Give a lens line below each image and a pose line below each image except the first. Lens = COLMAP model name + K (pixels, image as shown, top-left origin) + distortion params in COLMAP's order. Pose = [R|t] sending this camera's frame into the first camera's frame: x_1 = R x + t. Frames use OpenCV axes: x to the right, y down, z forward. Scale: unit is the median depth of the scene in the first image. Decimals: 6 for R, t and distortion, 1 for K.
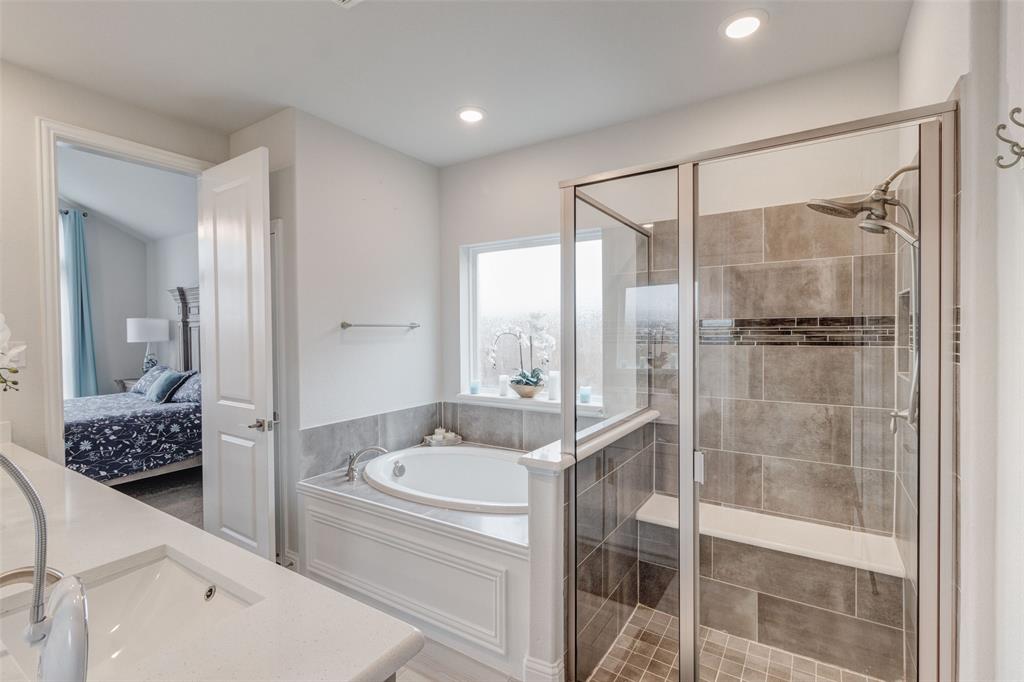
lens RADIAL K [[470.5, 0, 515.0], [0, 470.5, 337.2], [0, 0, 1]] dist [0.000802, 0.000729]
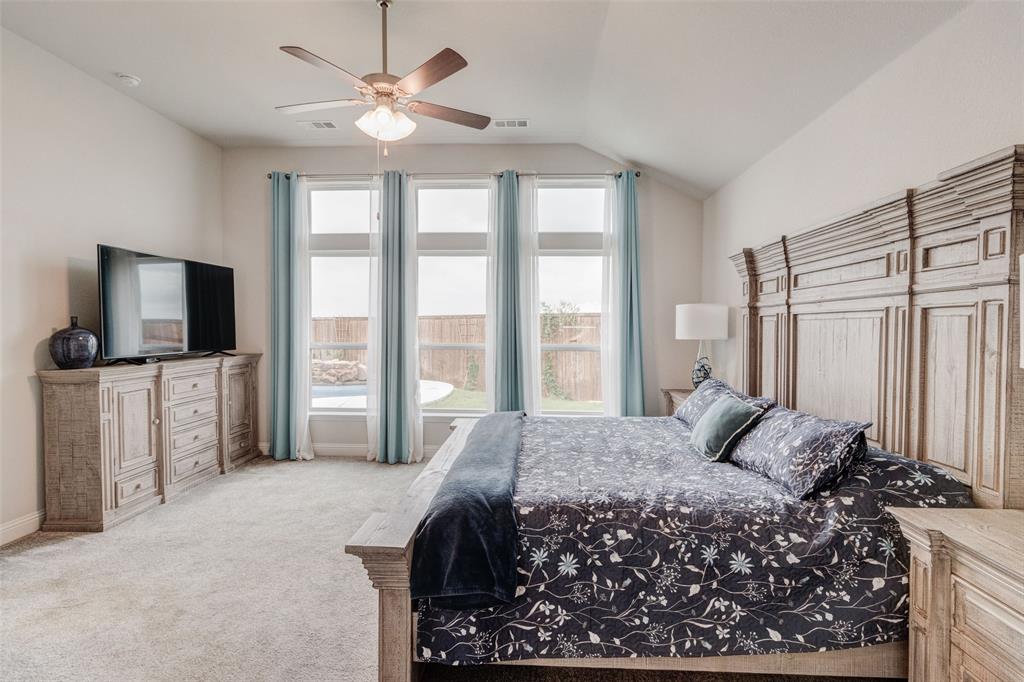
lens RADIAL K [[463.3, 0, 525.9], [0, 463.3, 338.4], [0, 0, 1]] dist [-0.001017, 0.000106]
pose [[0.508830, 0.027584, -0.860425, -0.497983], [-0.021474, 0.999582, 0.019346, 0.001167], [0.860599, 0.008633, 0.509209, 0.663402]]
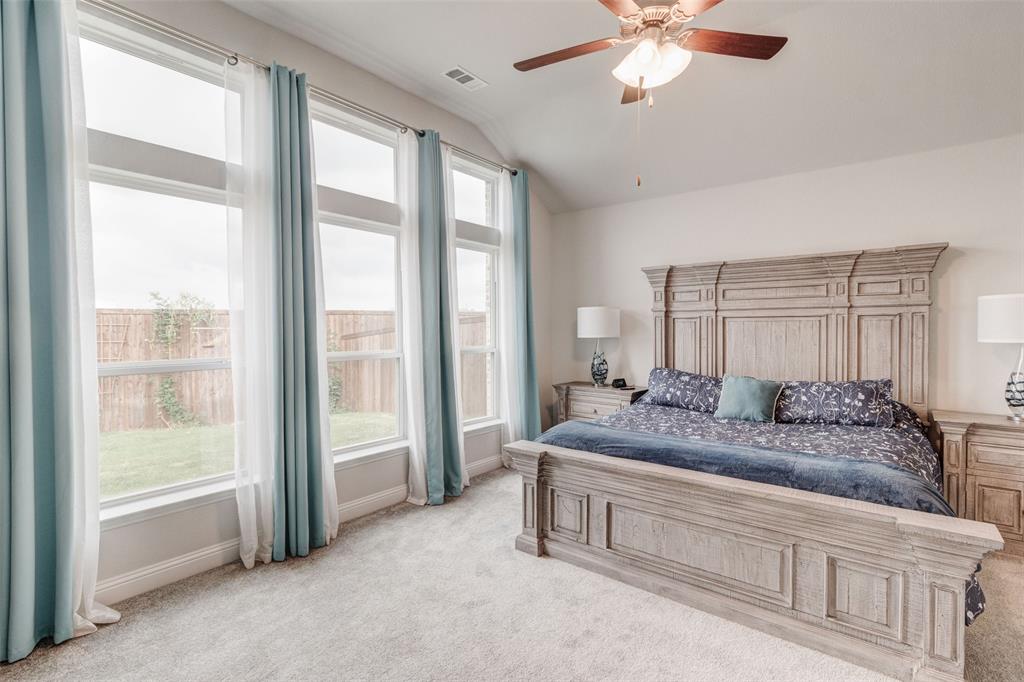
lens RADIAL K [[470.5, 0, 515.0], [0, 470.5, 337.2], [0, 0, 1]] dist [0.000802, 0.000729]
pose [[0.994328, 0.005003, -0.106237, -1.240392], [-0.004825, 0.999986, 0.001933, 0.013005], [0.106246, -0.001410, 0.994339, 0.305578]]
